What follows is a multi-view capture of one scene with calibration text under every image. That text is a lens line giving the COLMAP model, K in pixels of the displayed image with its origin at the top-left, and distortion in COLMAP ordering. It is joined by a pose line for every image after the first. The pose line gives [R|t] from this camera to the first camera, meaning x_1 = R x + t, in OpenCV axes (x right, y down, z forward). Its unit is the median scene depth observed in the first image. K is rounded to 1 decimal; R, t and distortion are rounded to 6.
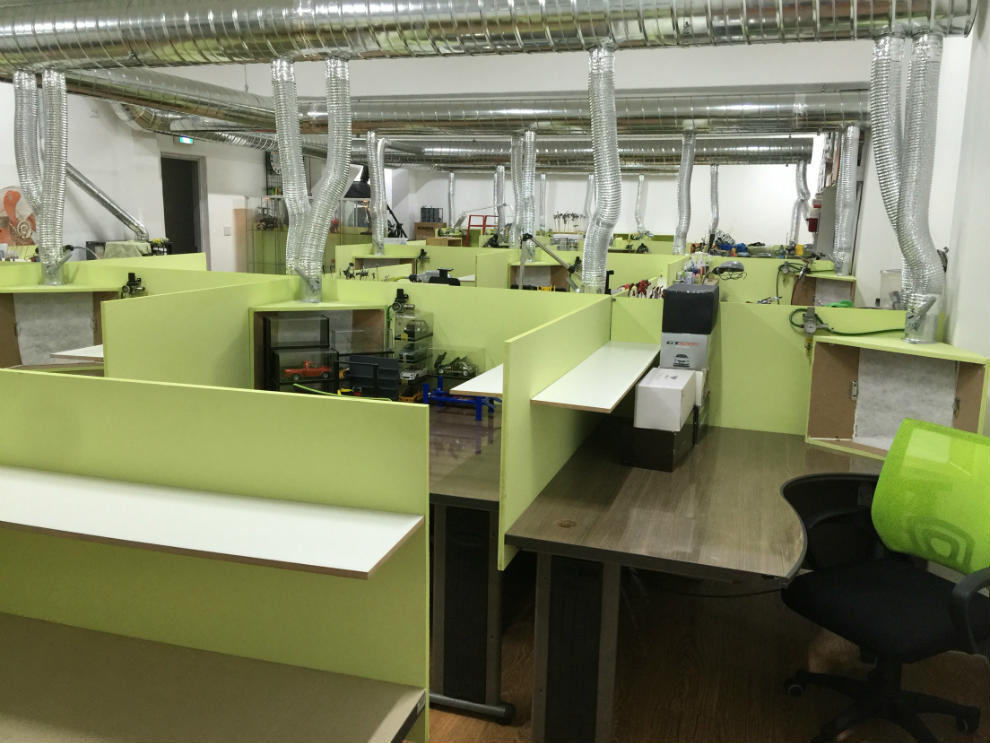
lens RADIAL K [[844.7, 0, 493.2], [0, 844.7, 372.5], [0, 0, 1]] dist [0.046926, -0.000663]
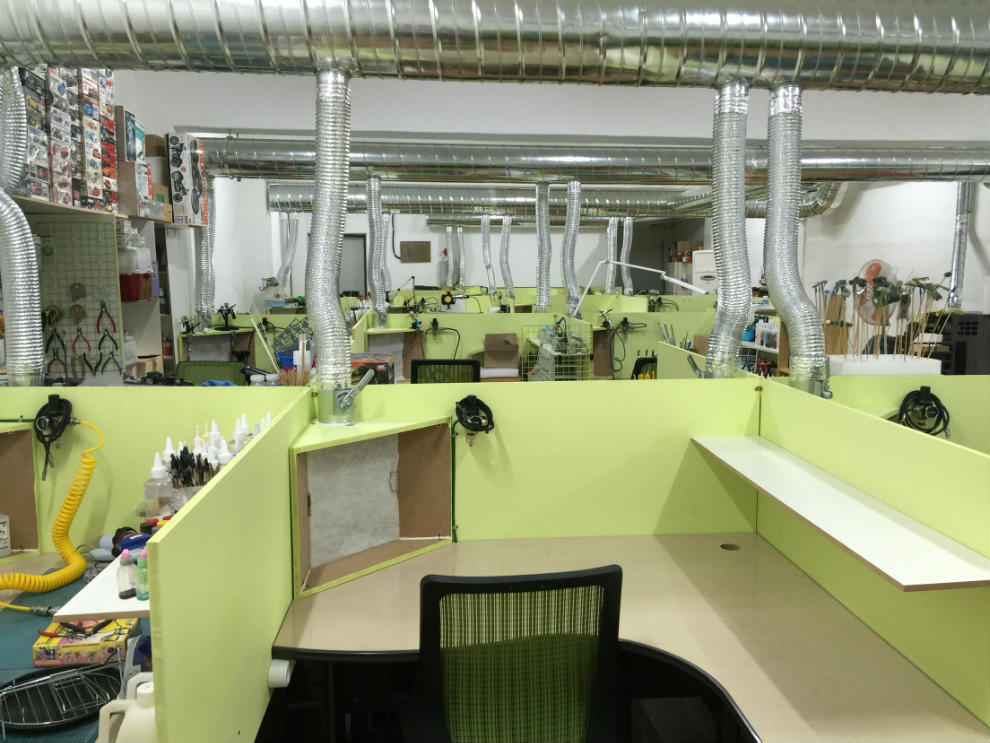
lens RADIAL K [[844.7, 0, 497.0], [0, 844.7, 371.2], [0, 0, 1]] dist [0.046926, -0.000663]
pose [[0.926356, -0.057711, 0.372202, -0.362354], [0.076925, 0.996351, -0.036969, -0.065156], [-0.368711, 0.062878, 0.927415, 0.239015]]
